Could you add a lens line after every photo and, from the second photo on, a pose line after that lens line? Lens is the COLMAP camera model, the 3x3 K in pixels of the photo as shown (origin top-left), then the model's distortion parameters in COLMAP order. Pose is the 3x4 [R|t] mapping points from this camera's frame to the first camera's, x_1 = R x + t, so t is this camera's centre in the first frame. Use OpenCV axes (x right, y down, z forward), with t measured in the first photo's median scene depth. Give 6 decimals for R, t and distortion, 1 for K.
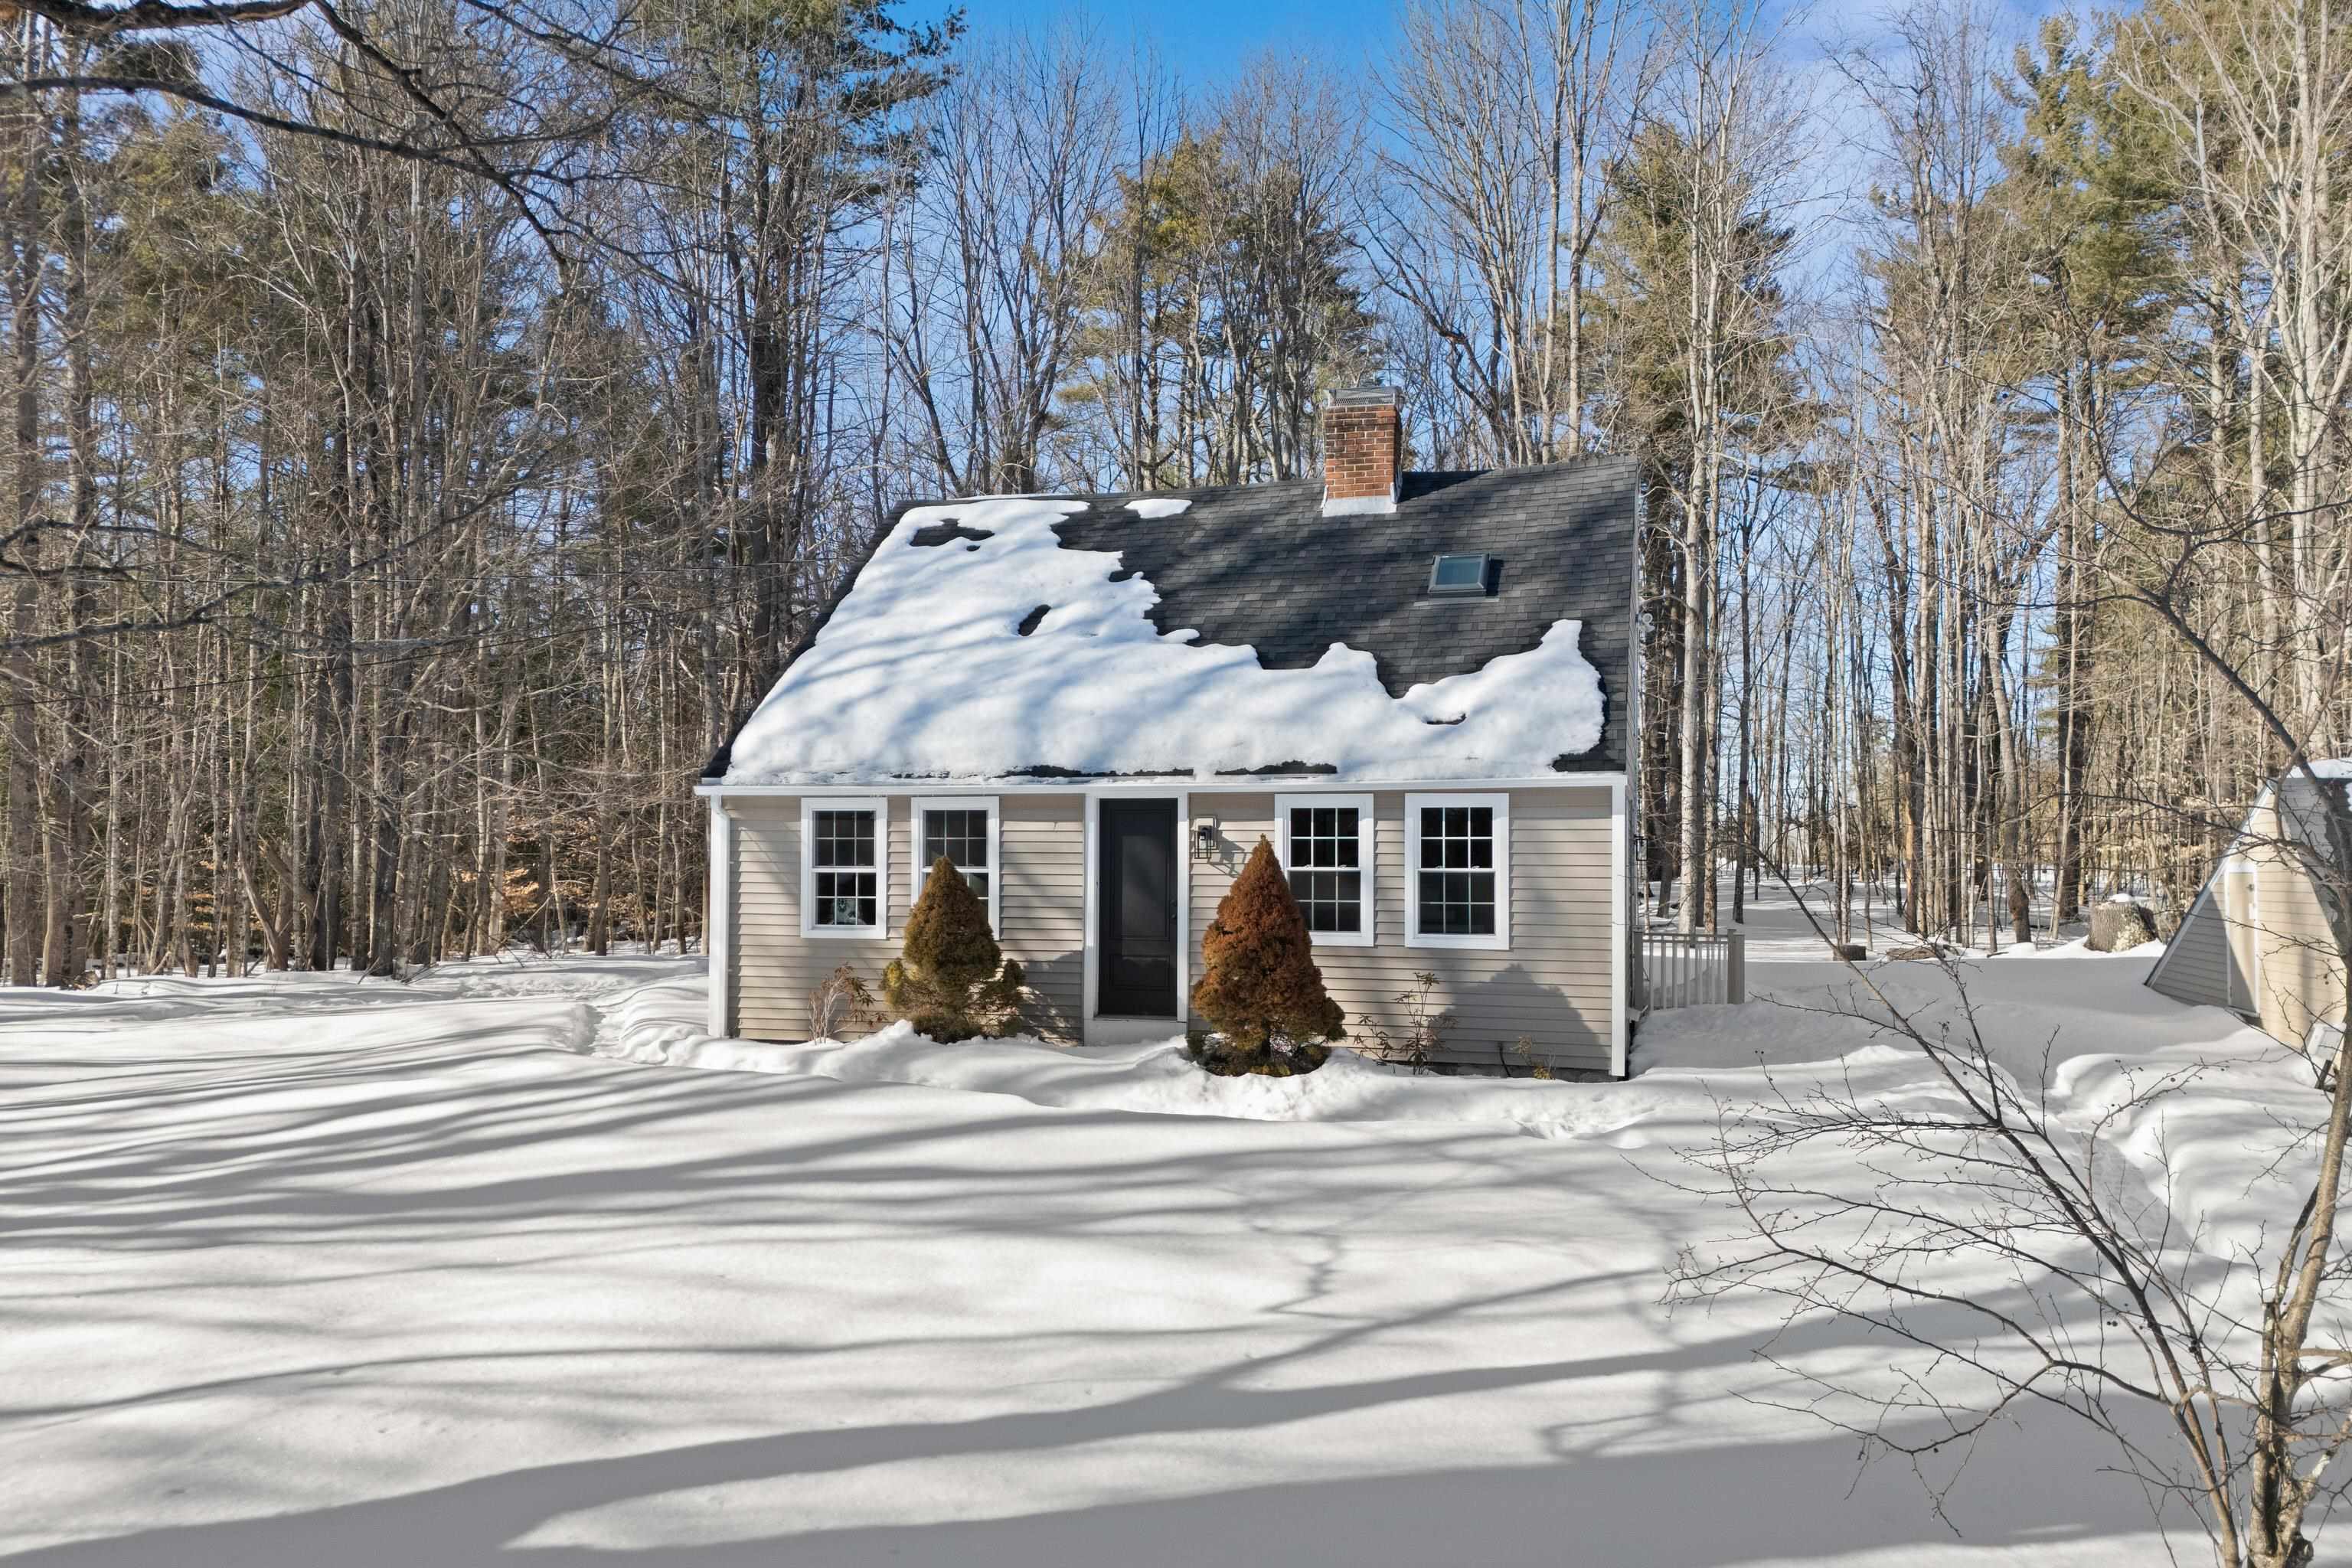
lens RADIAL K [[1716.6, 0, 1165.8], [0, 1716.6, 860.7], [0, 0, 1]] dist [0.086155, -0.072972]
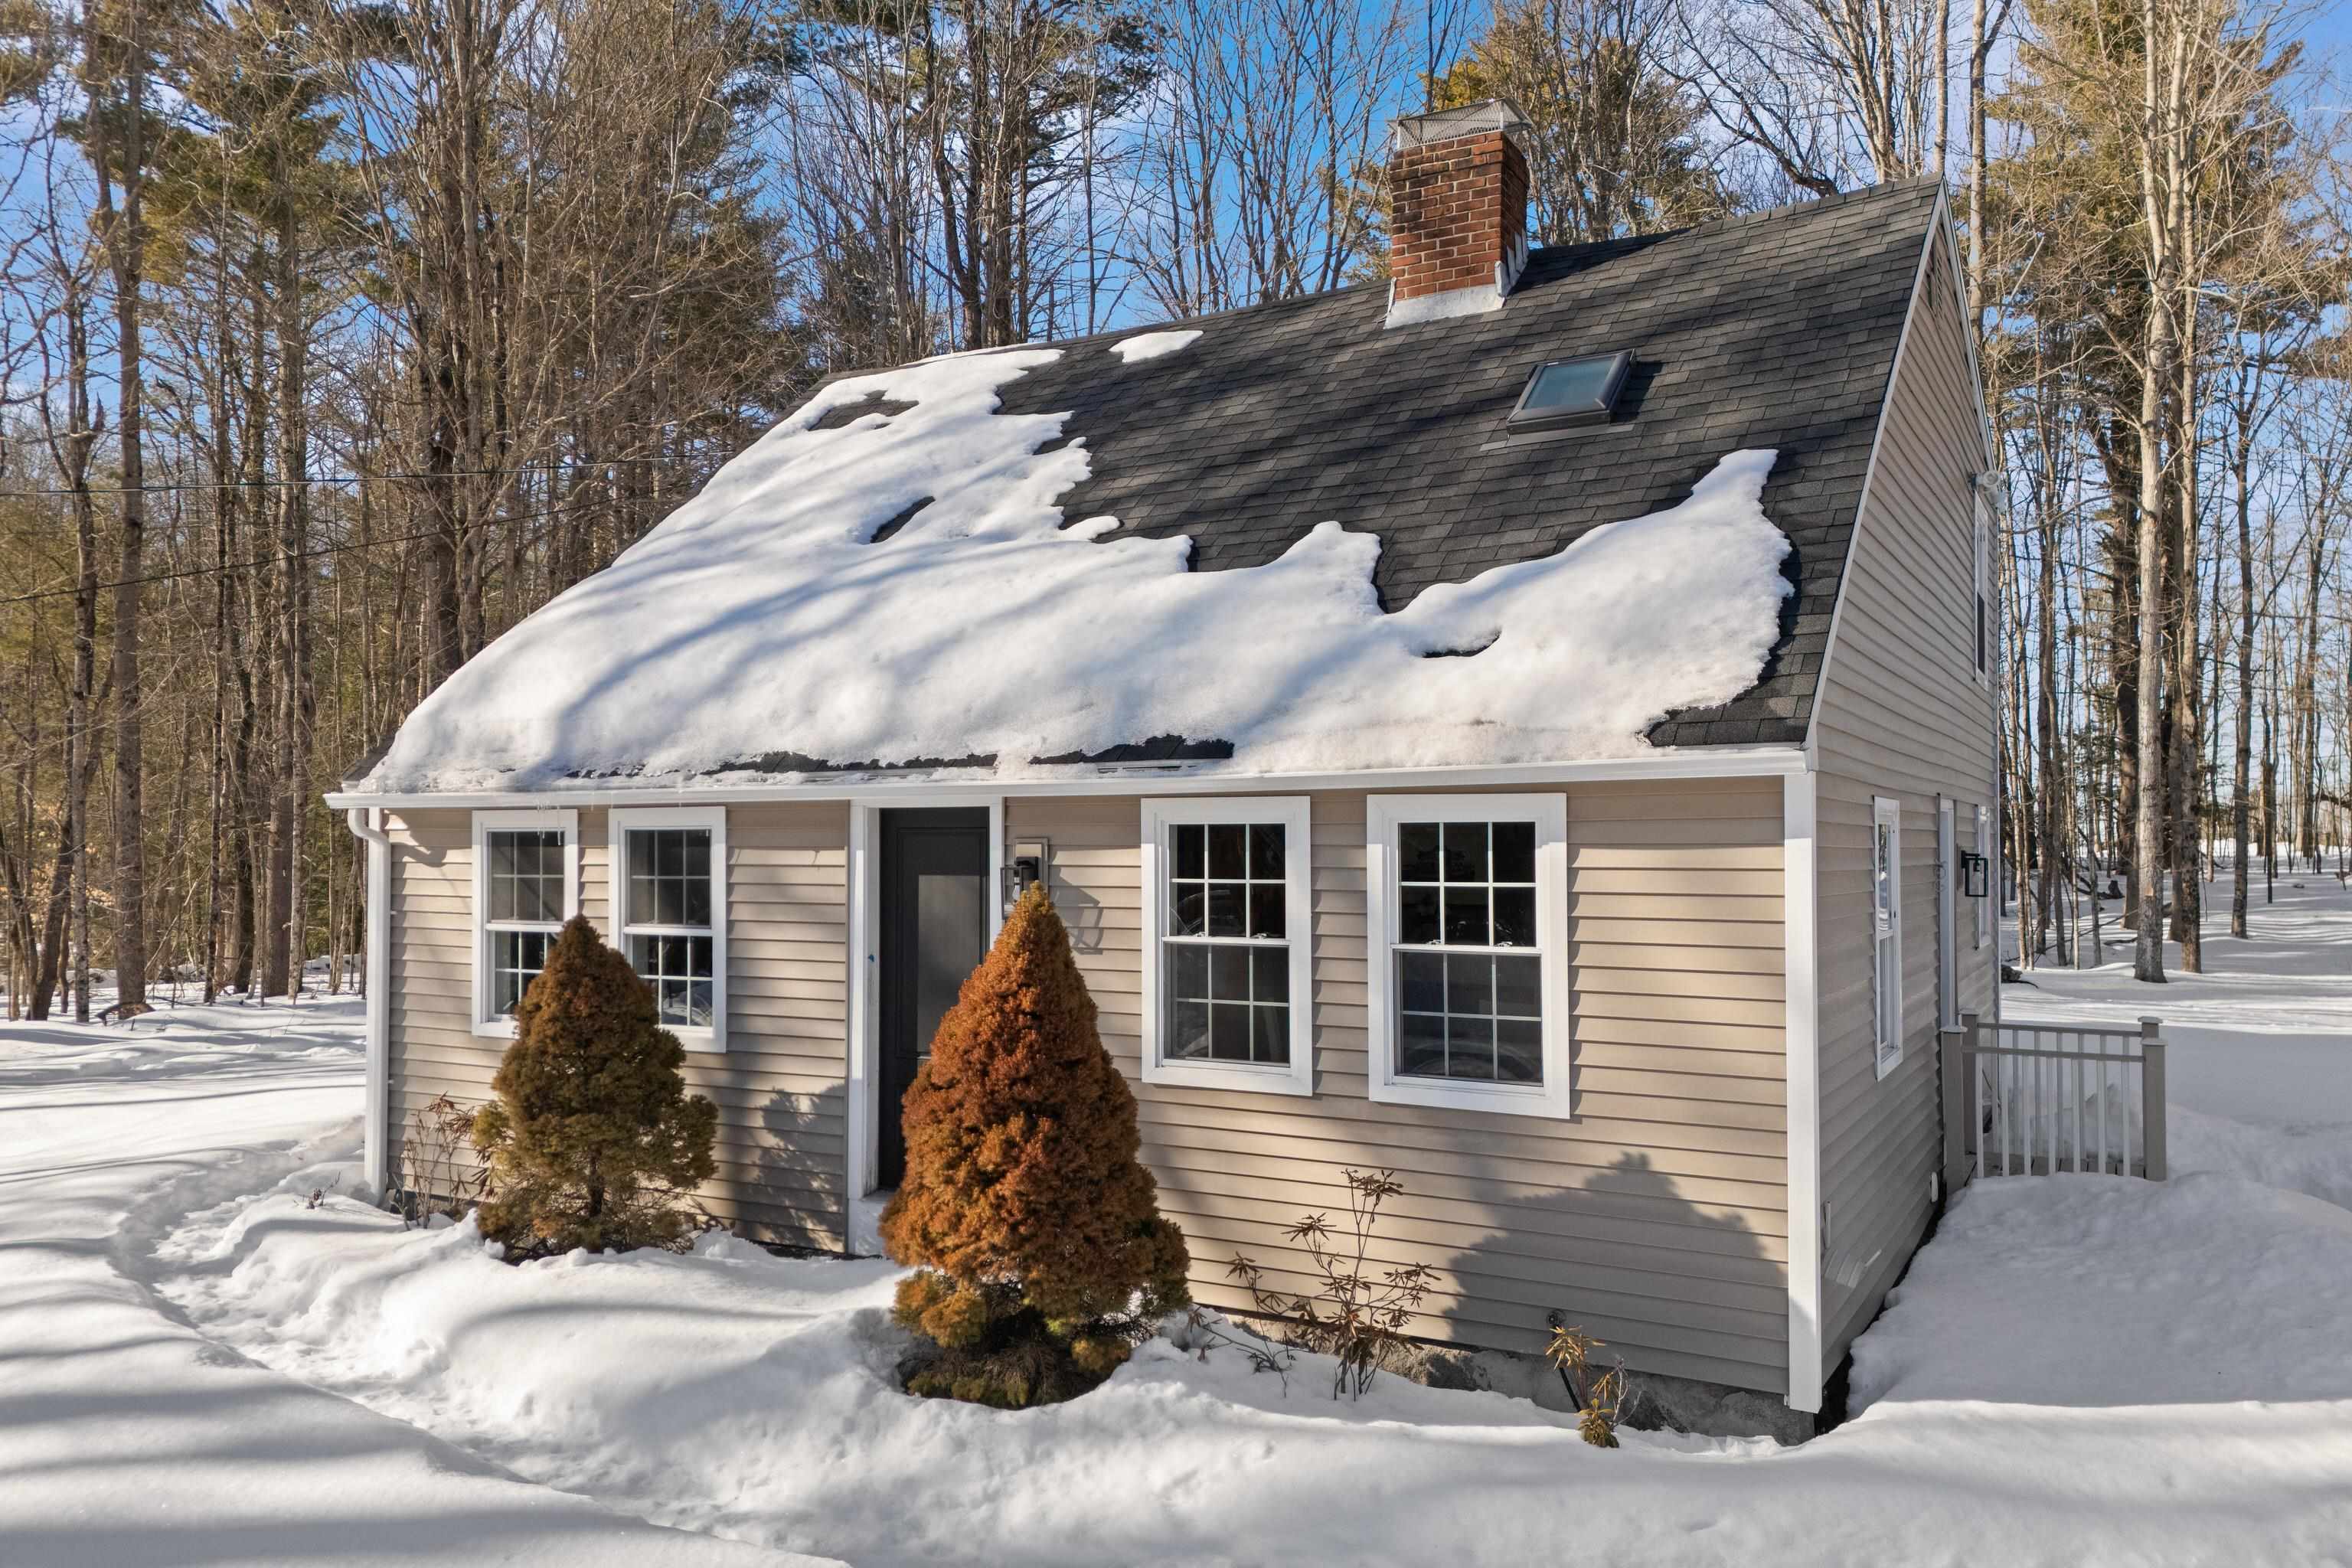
lens RADIAL K [[1716.6, 0, 1163.2], [0, 1716.6, 819.4], [0, 0, 1]] dist [0.086155, -0.072972]
pose [[0.970288, -0.010387, -0.241732, 0.192367], [0.007885, 0.999905, -0.011315, -0.025362], [0.241826, 0.009073, 0.970277, 0.469232]]
